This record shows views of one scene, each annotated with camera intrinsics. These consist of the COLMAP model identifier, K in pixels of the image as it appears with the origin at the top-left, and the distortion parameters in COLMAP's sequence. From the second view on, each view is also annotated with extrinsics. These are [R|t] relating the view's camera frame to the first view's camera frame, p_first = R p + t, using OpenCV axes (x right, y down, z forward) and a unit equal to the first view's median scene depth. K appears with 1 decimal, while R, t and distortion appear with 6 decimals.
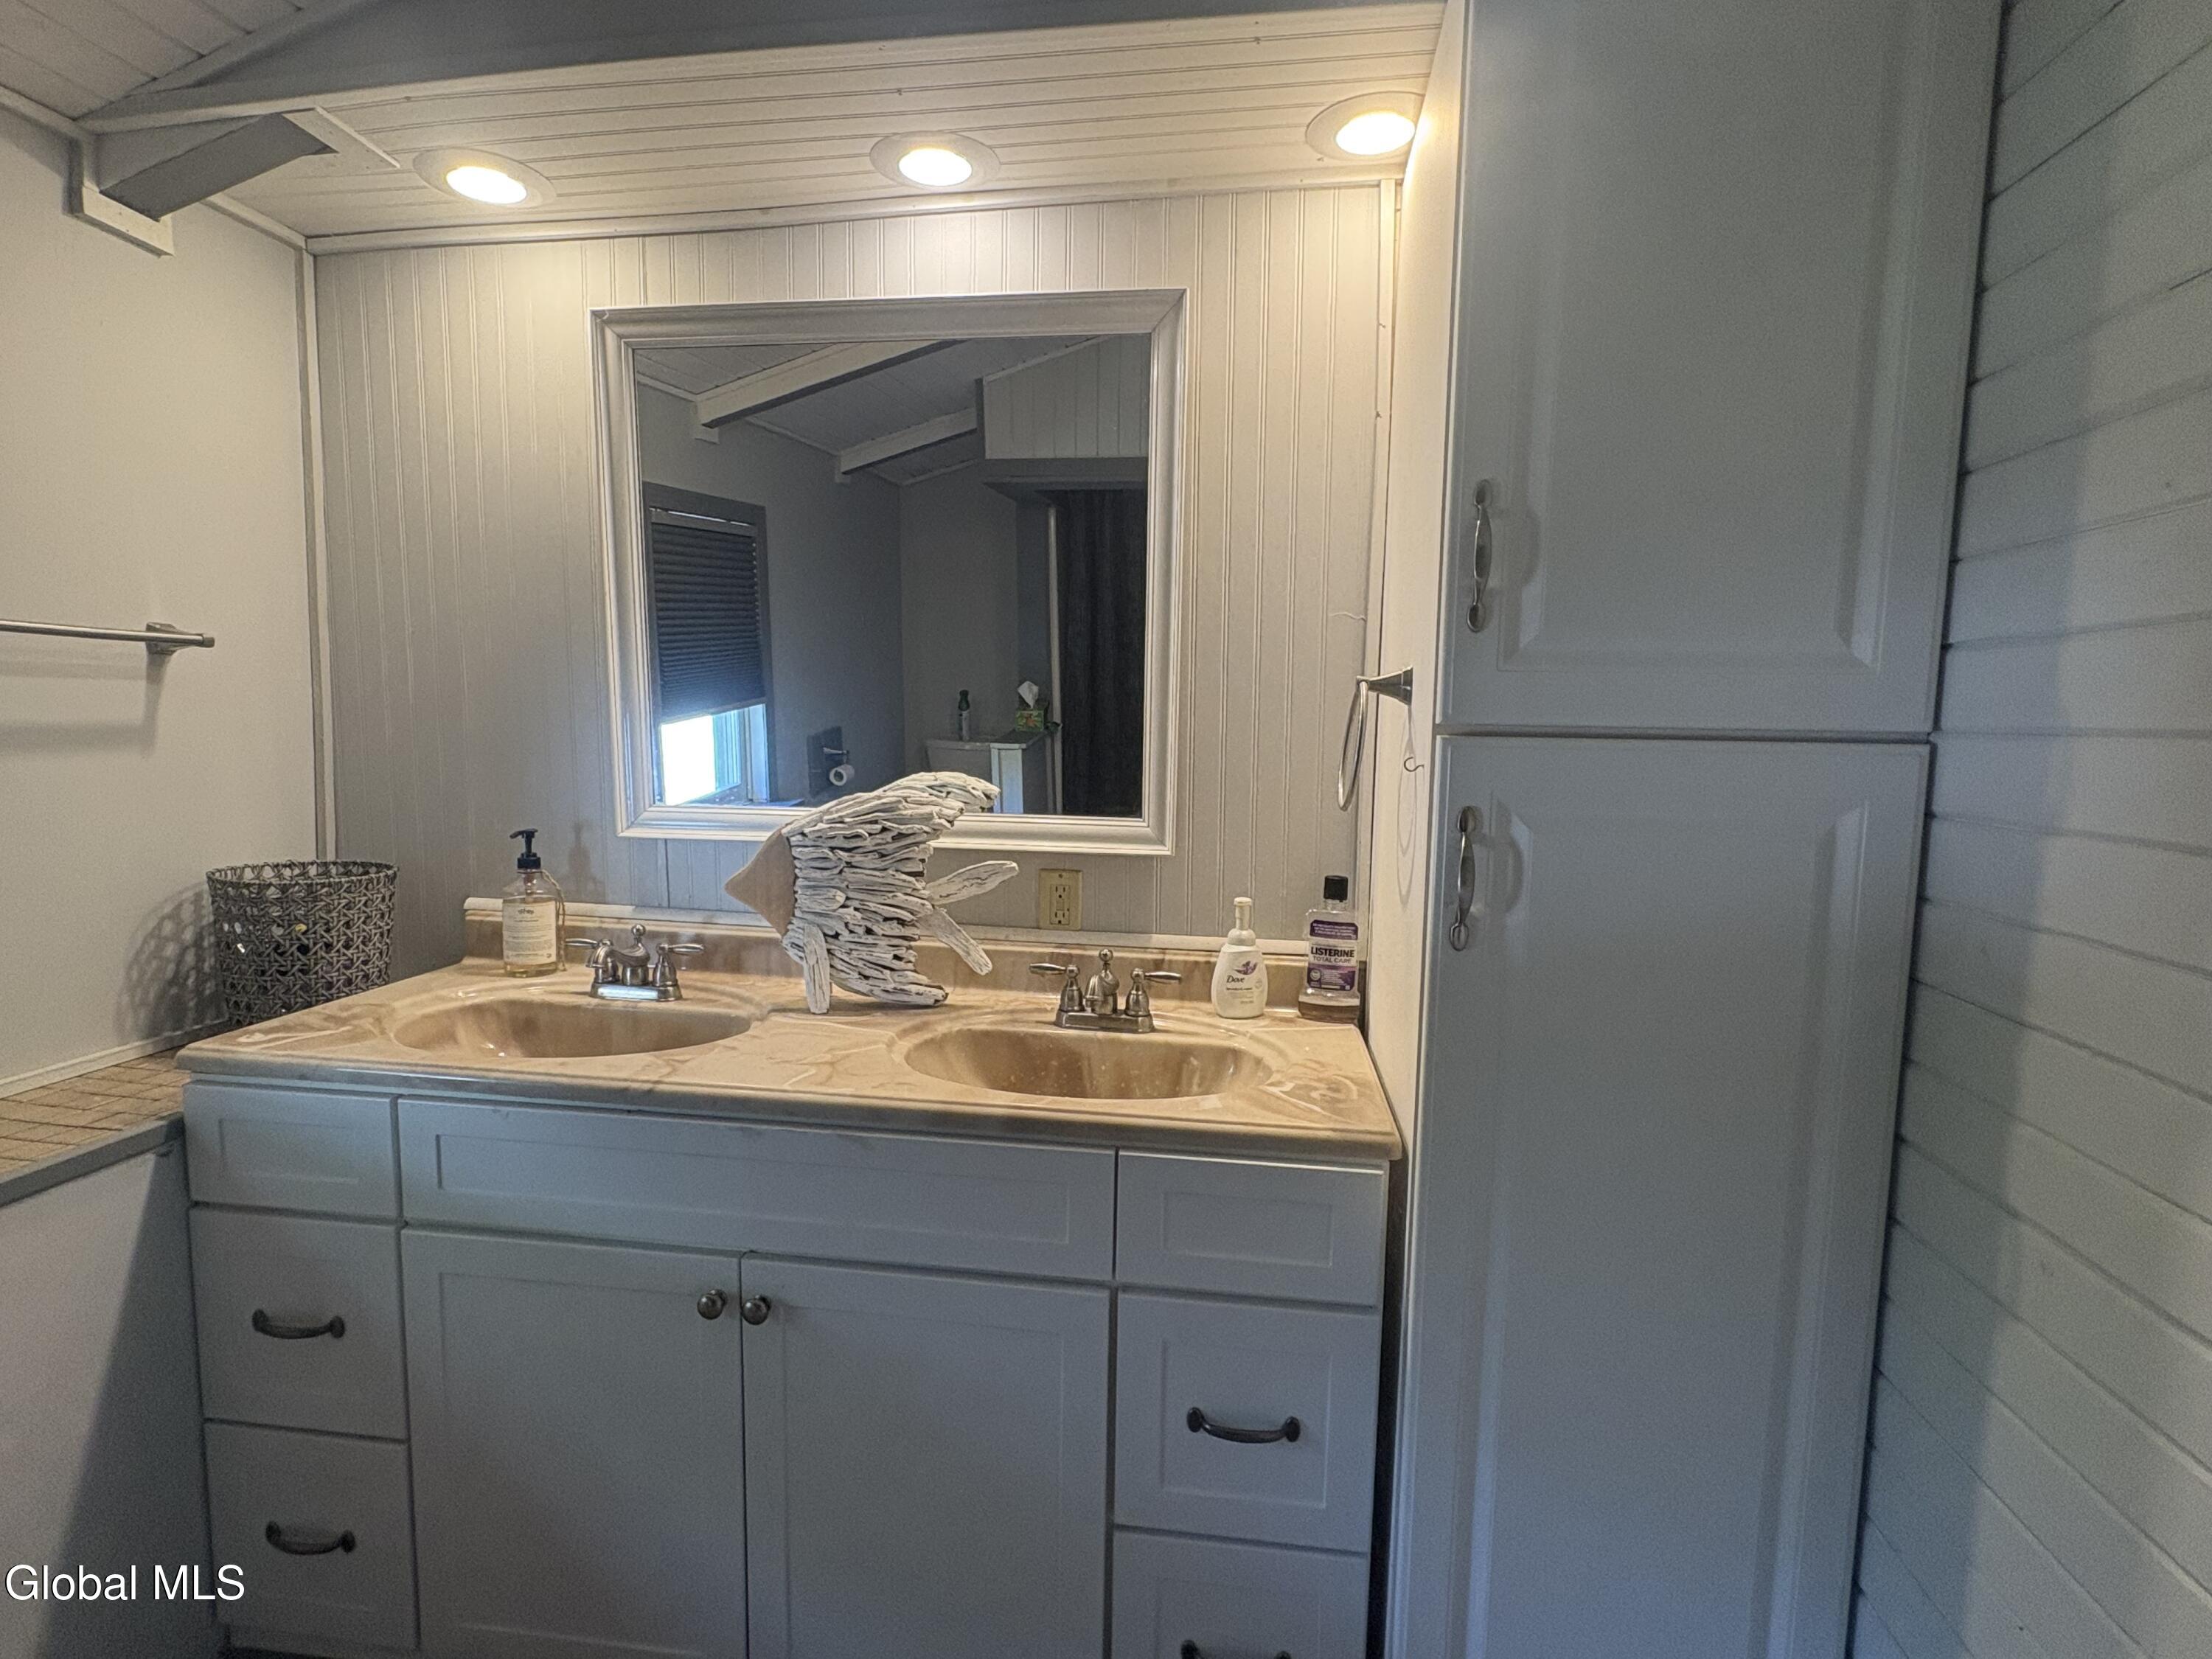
lens RADIAL K [[1106.1, 0, 1103.8], [0, 1106.1, 835.2], [0, 0, 1]] dist [0.003274, 0.000056]
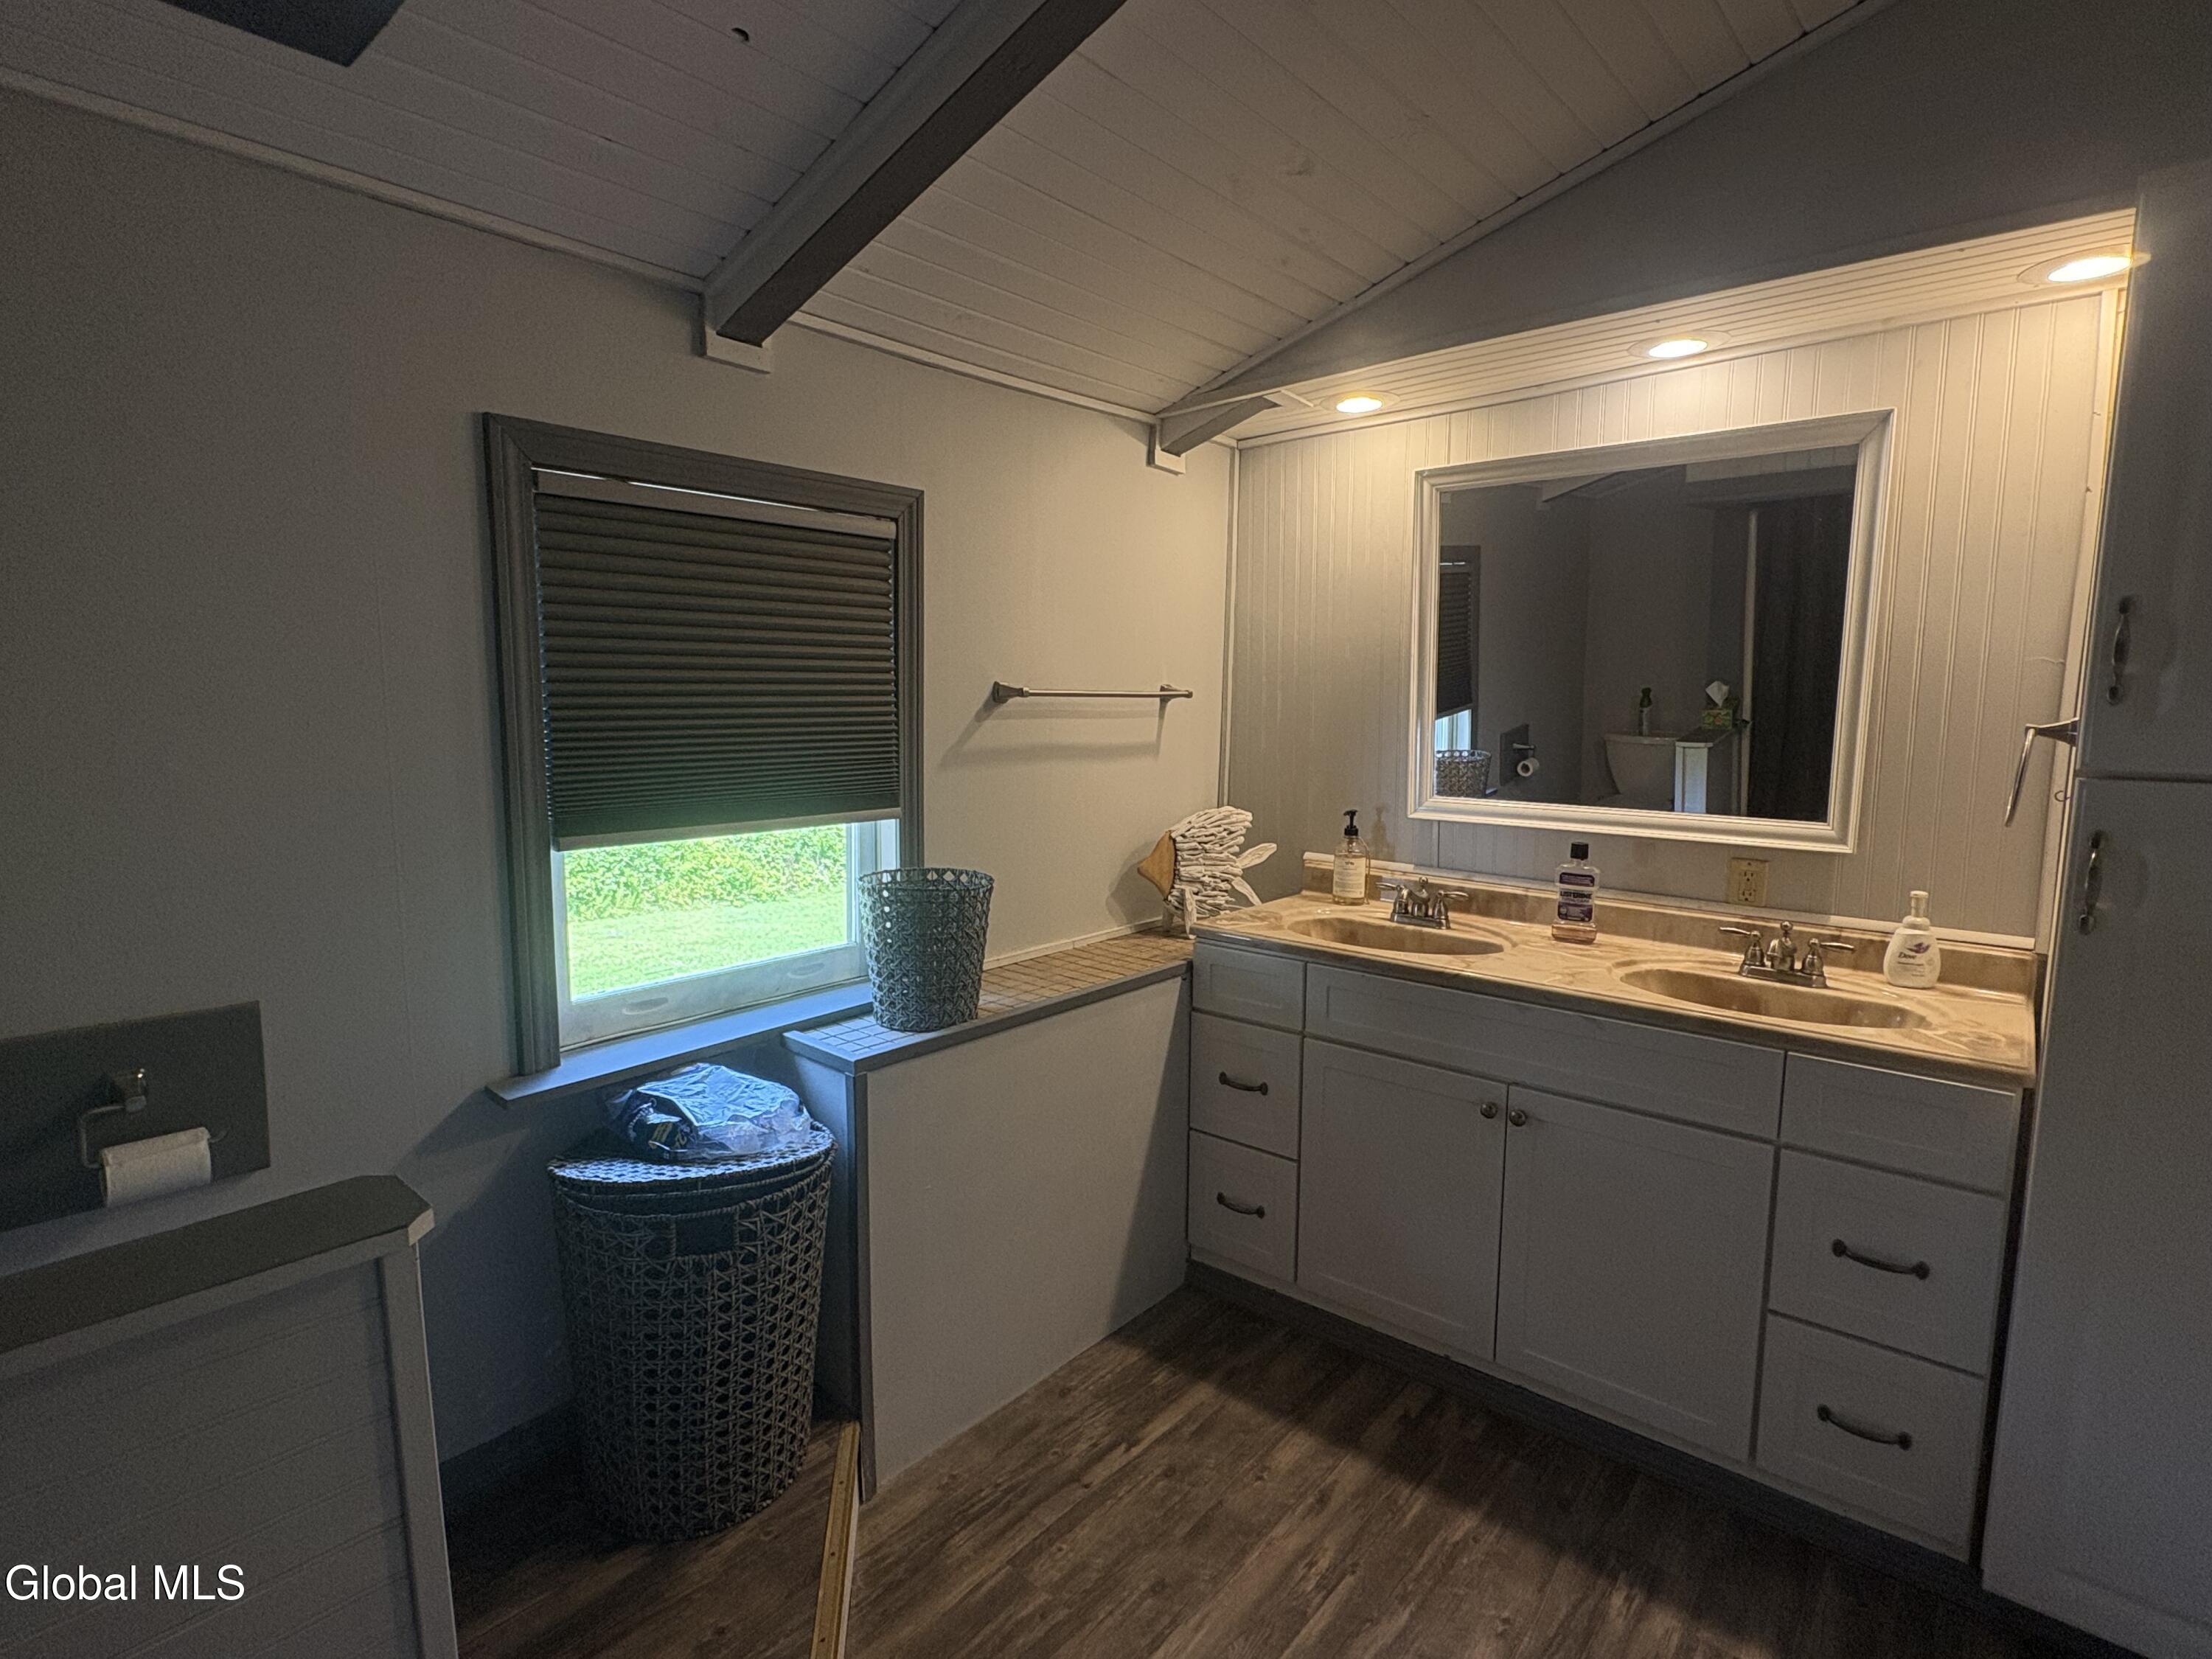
lens RADIAL K [[1106.1, 0, 1107.1], [0, 1106.1, 830.9], [0, 0, 1]] dist [0.003274, 0.000056]
pose [[0.848029, 0.052902, -0.527303, 0.005329], [-0.044385, 0.998599, 0.028803, -0.006479], [0.528088, -0.001021, 0.849189, -0.535377]]
